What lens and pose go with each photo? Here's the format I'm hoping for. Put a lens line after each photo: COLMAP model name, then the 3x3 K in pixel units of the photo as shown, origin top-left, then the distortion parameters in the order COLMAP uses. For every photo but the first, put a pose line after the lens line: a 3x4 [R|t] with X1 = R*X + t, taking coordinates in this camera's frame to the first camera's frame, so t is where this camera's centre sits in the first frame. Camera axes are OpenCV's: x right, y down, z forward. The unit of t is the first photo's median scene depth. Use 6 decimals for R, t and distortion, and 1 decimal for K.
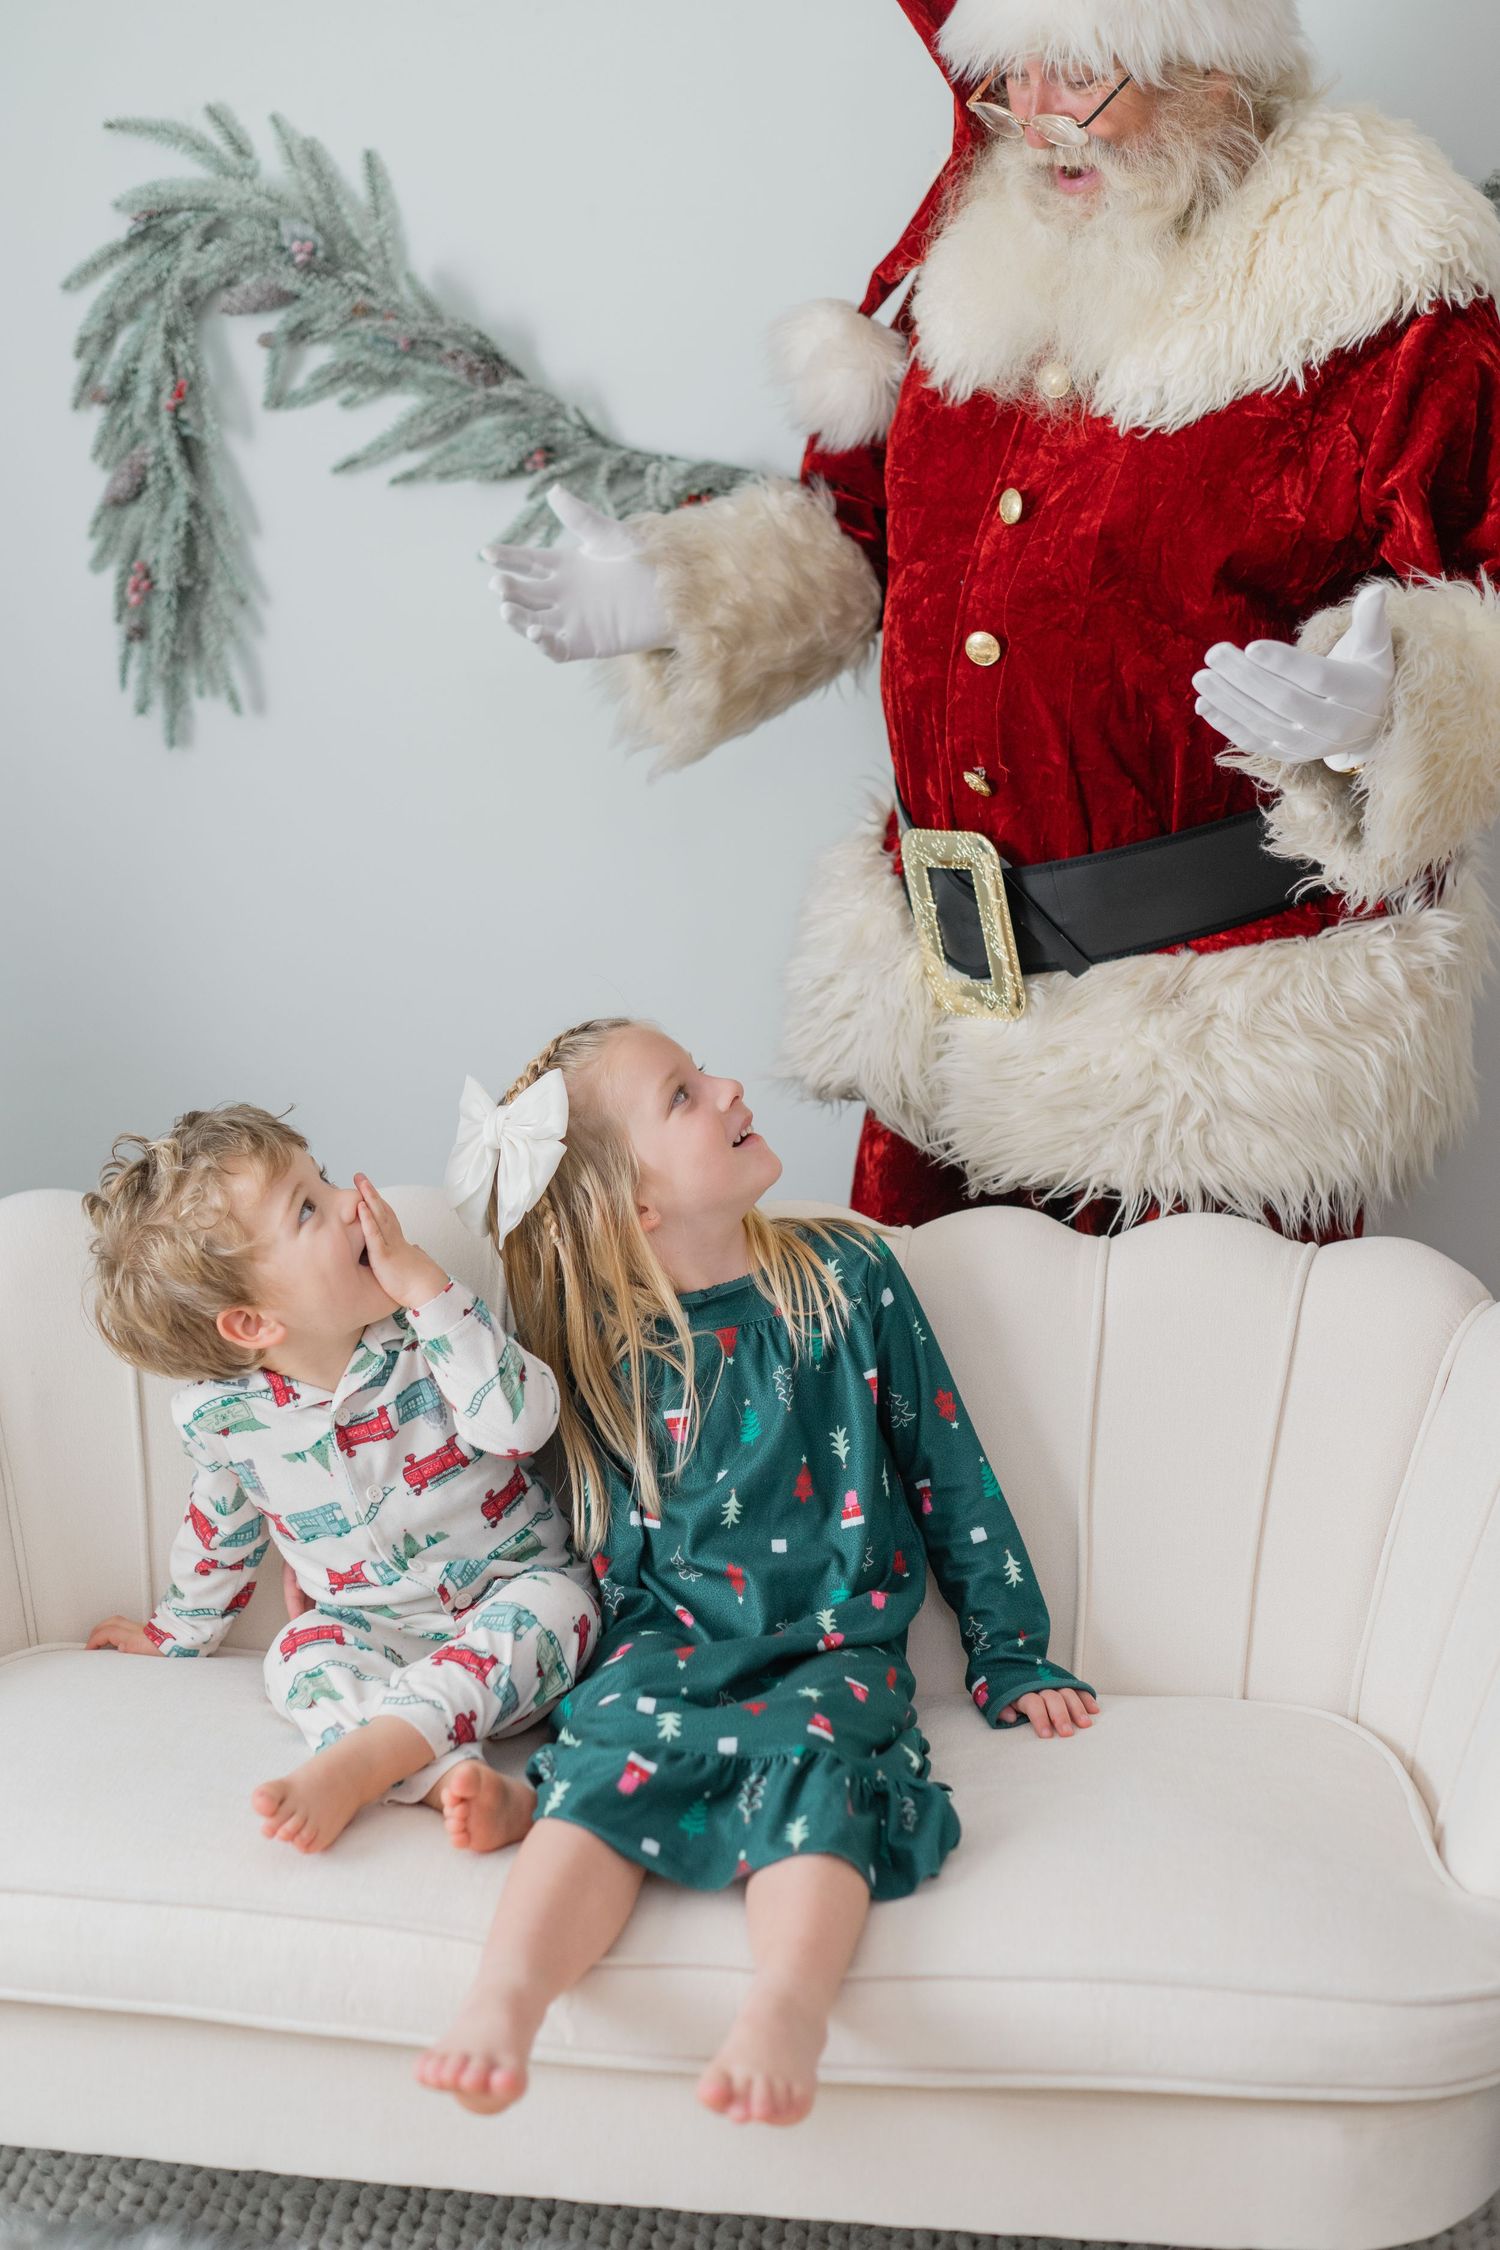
lens RADIAL K [[3095.7, 0, 655.8], [0, 3095.7, 1026.4], [0, 0, 1]] dist [-0.107882, -0.050092]
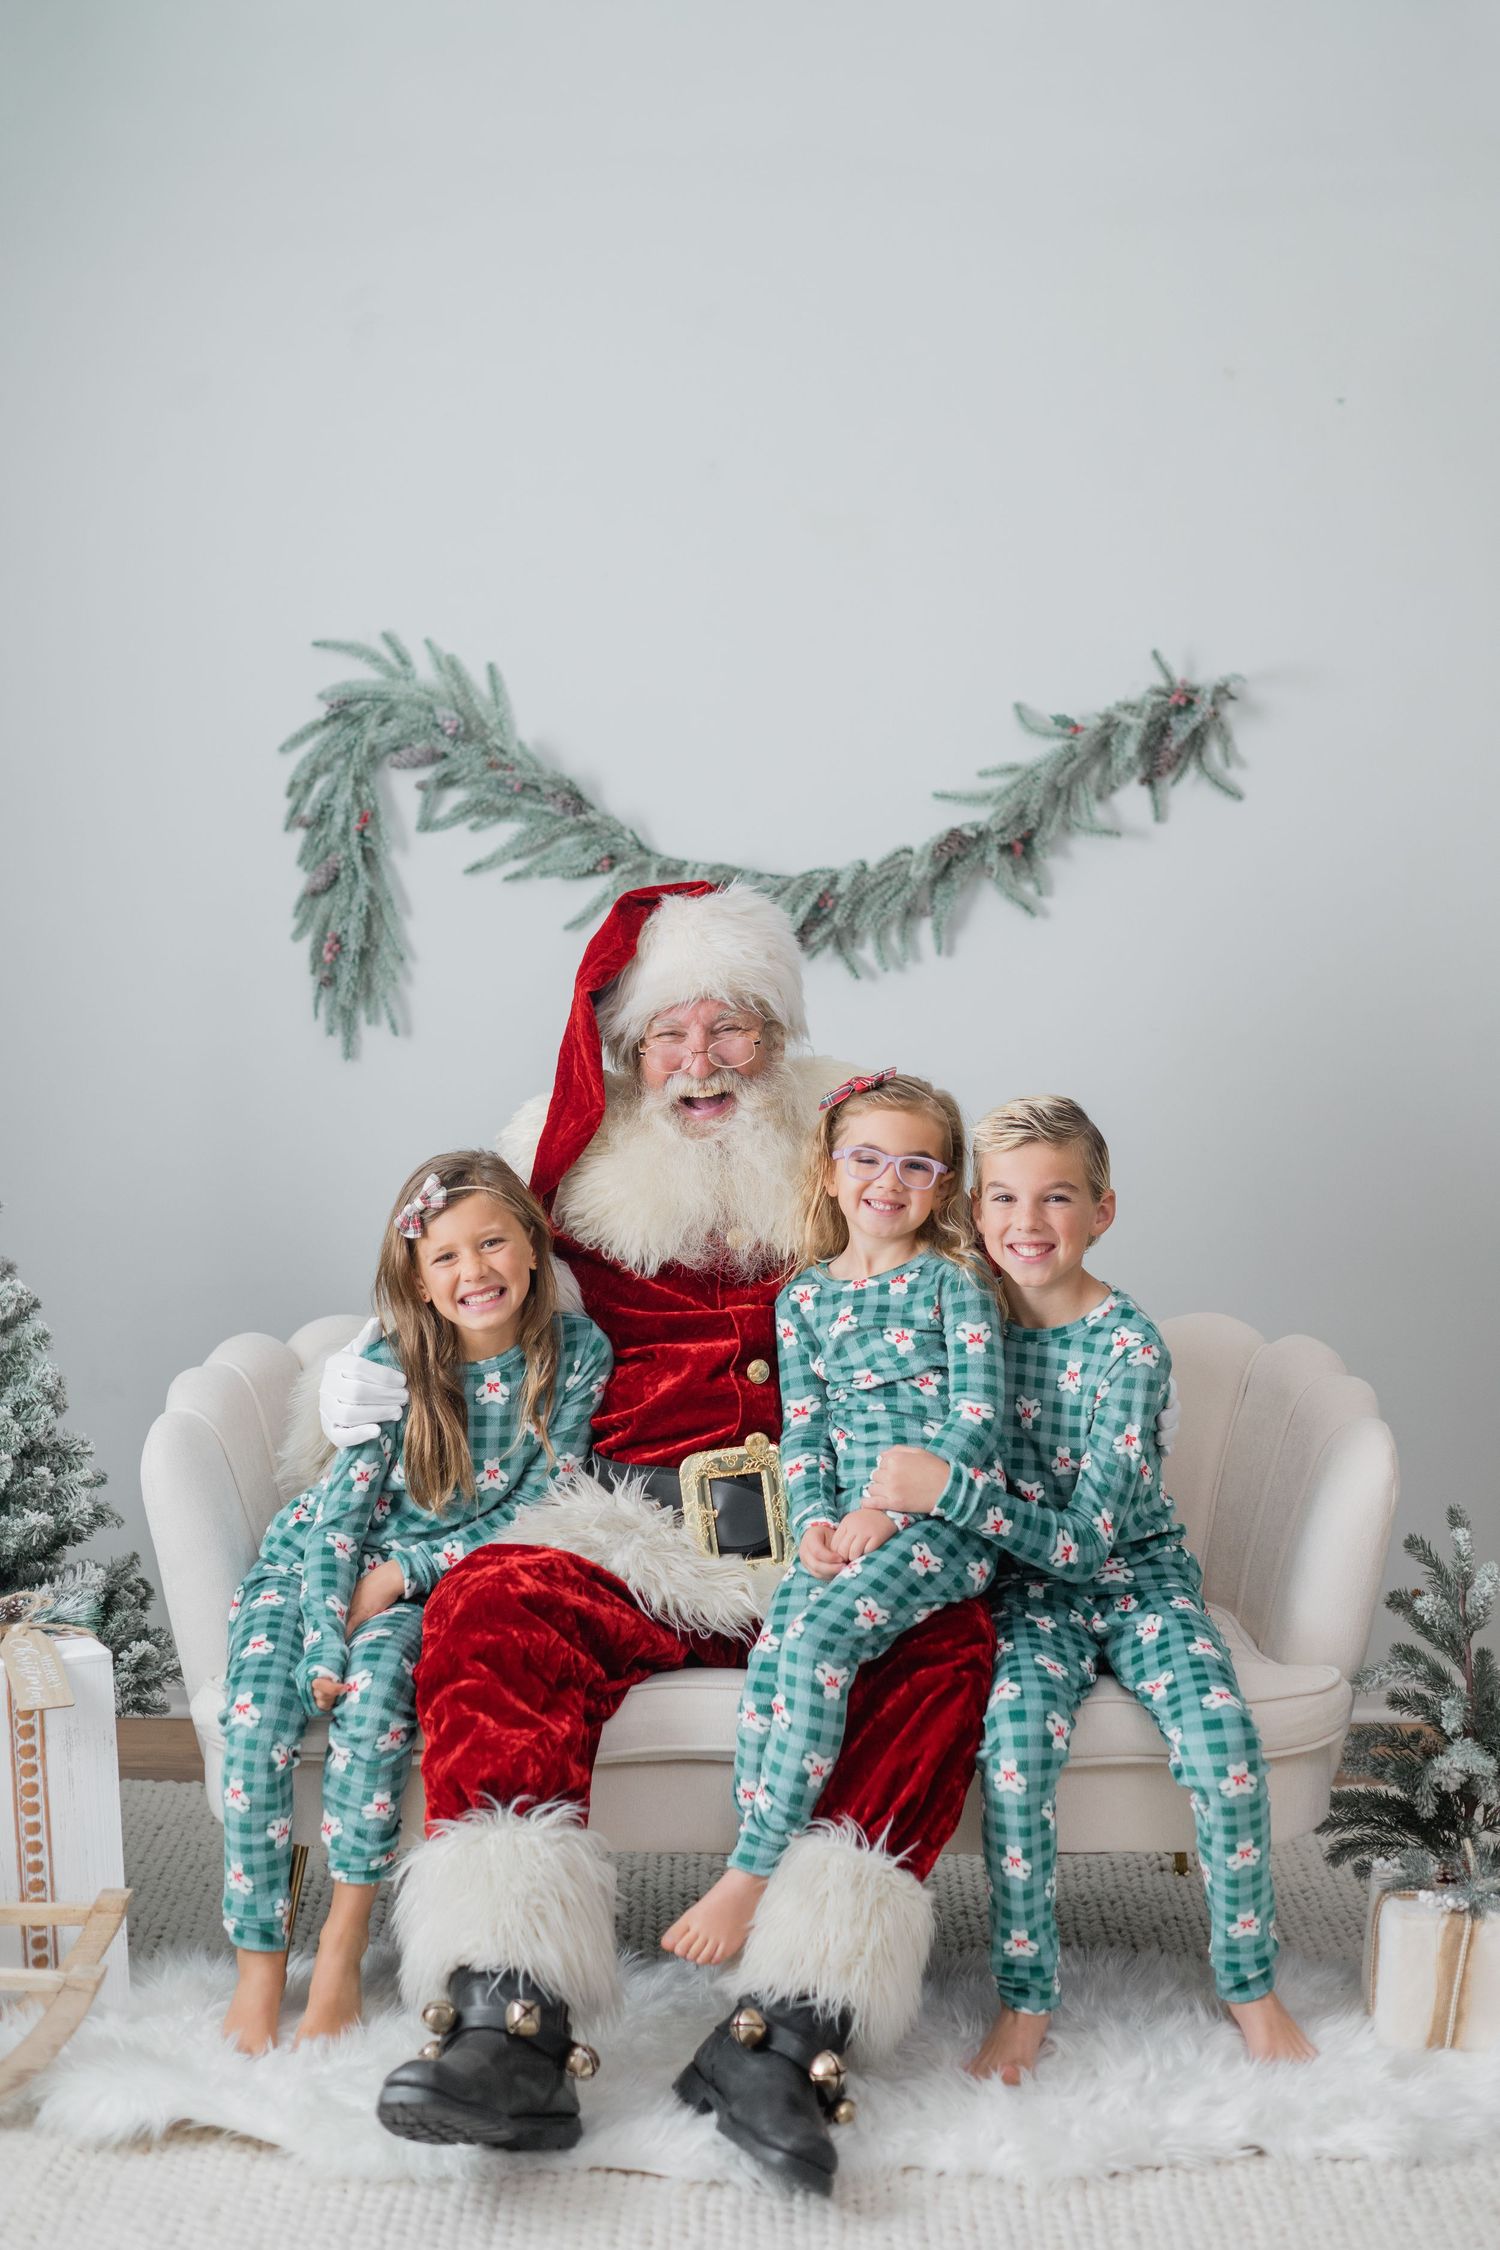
lens RADIAL K [[3095.7, 0, 655.8], [0, 3095.7, 1026.4], [0, 0, 1]] dist [-0.107882, -0.050092]
pose [[0.992550, -0.004890, 0.121737, -0.197778], [0.025625, 0.985222, -0.169352, 0.152337], [-0.119110, 0.171210, 0.978008, -0.474670]]
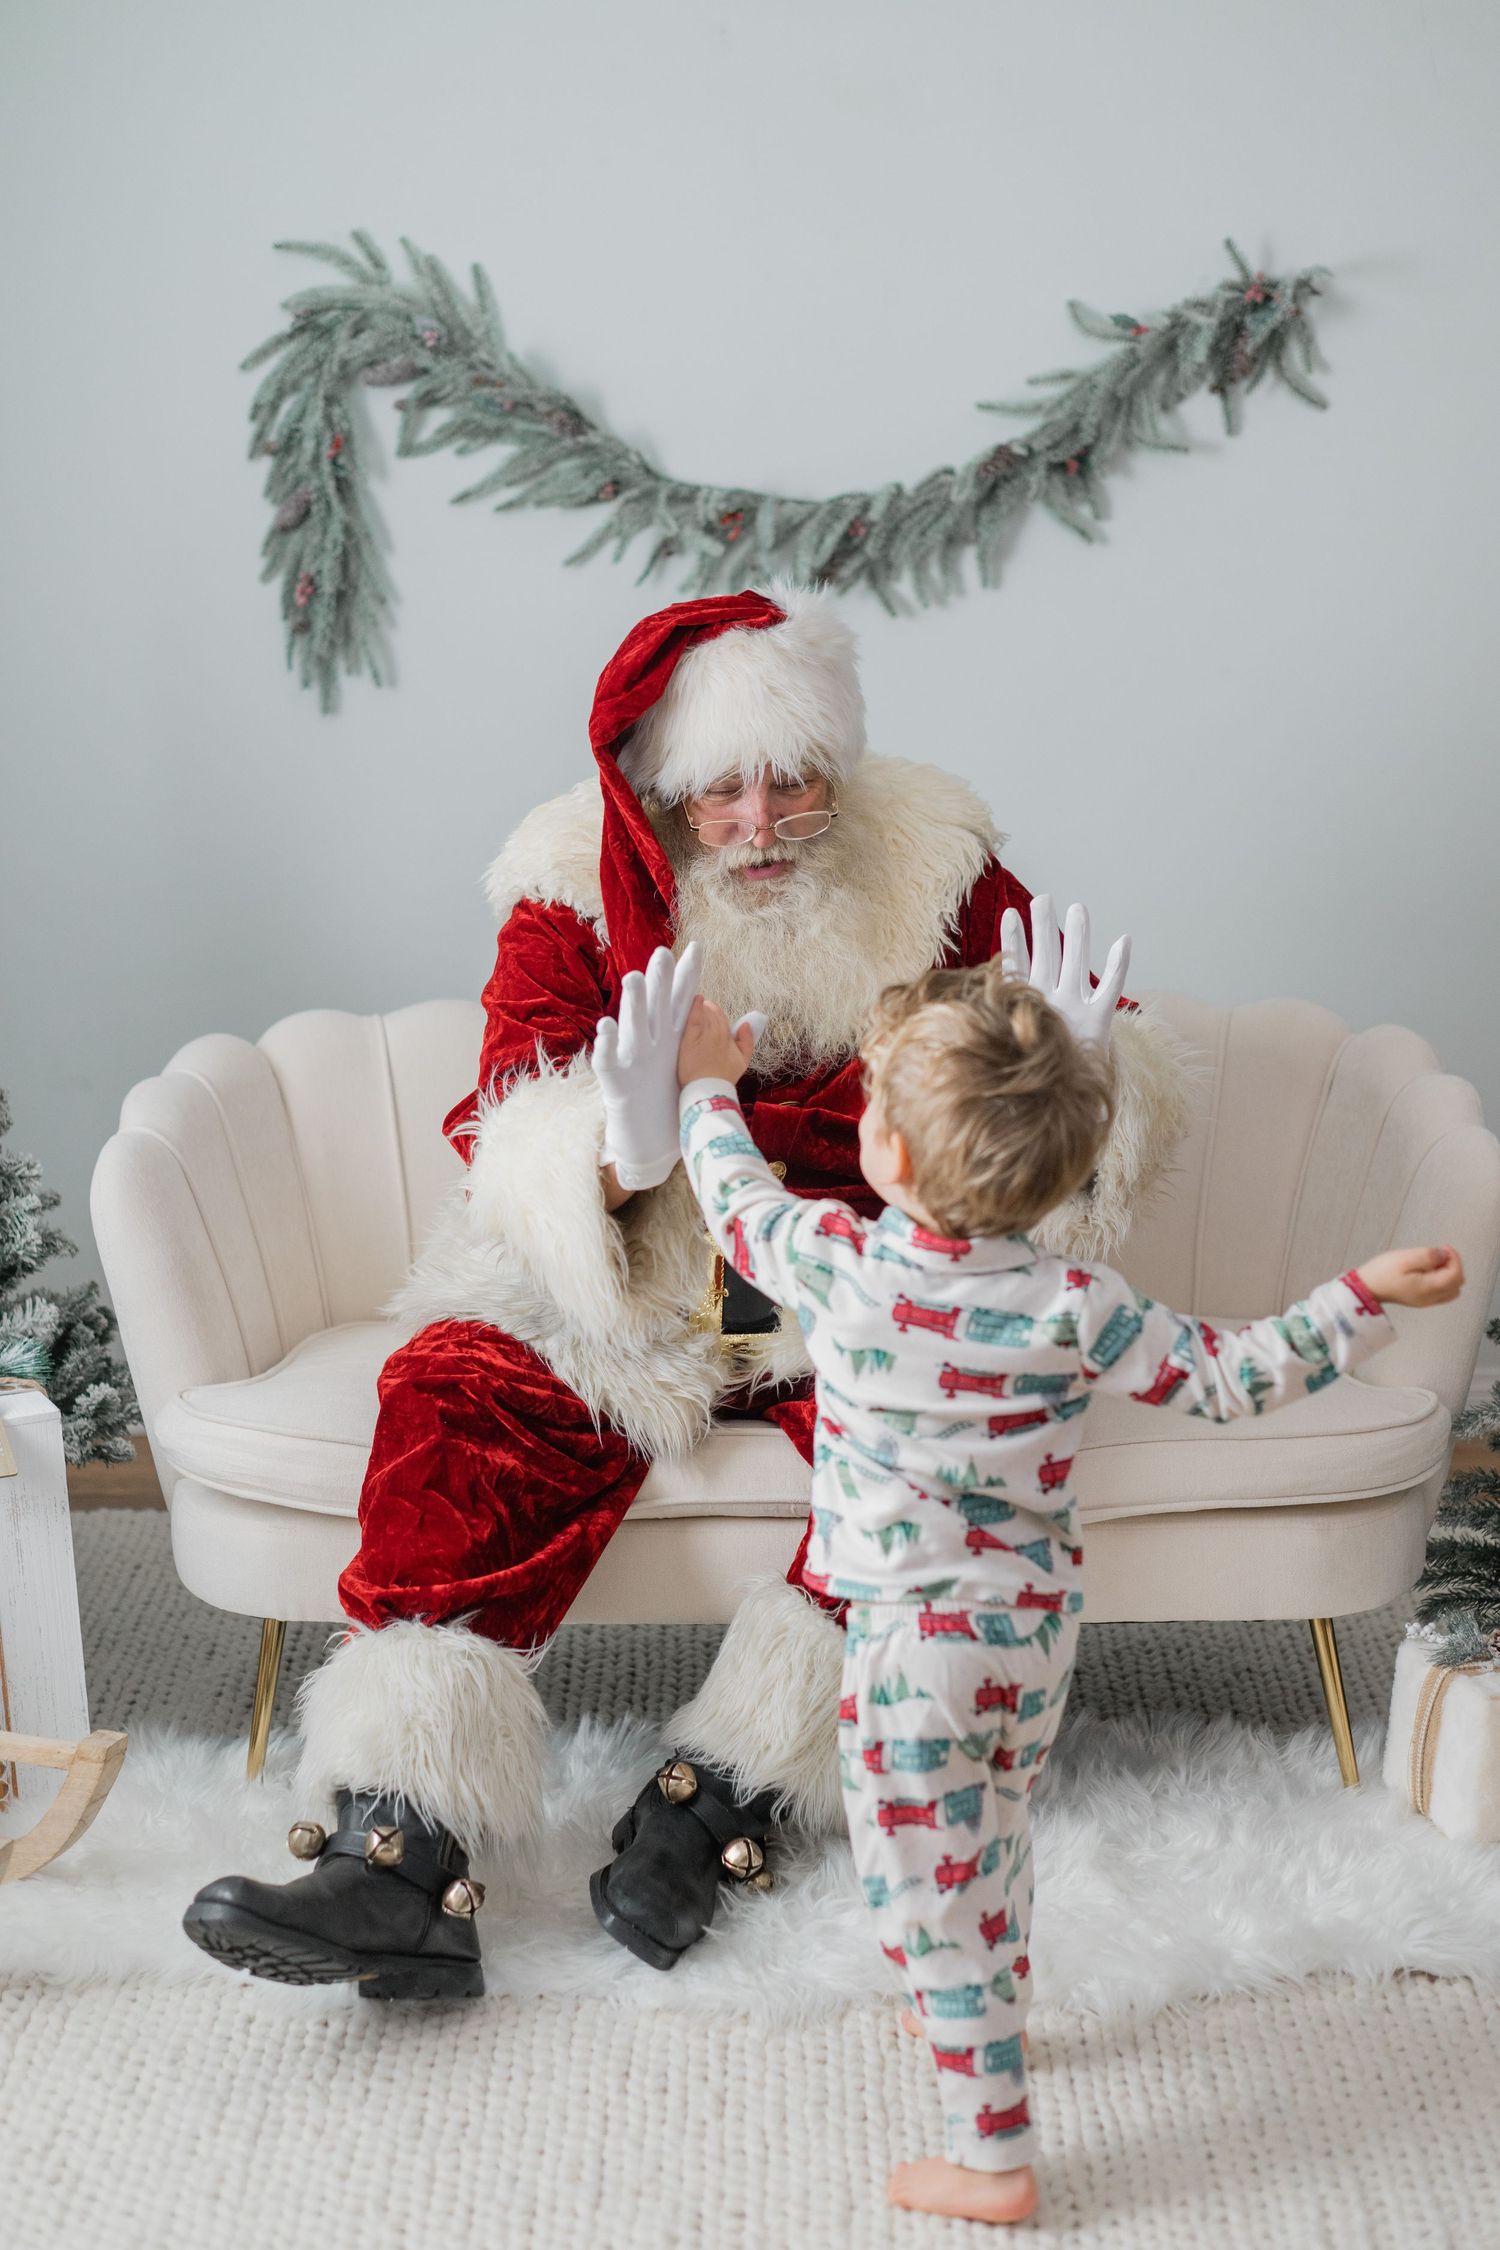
lens RADIAL K [[3095.7, 0, 655.8], [0, 3095.7, 1026.4], [0, 0, 1]] dist [-0.107882, -0.050092]
pose [[0.993796, -0.034103, 0.105856, -0.167489], [0.038157, 0.998605, -0.036511, 0.099979], [-0.104463, 0.040324, 0.993711, -0.333015]]
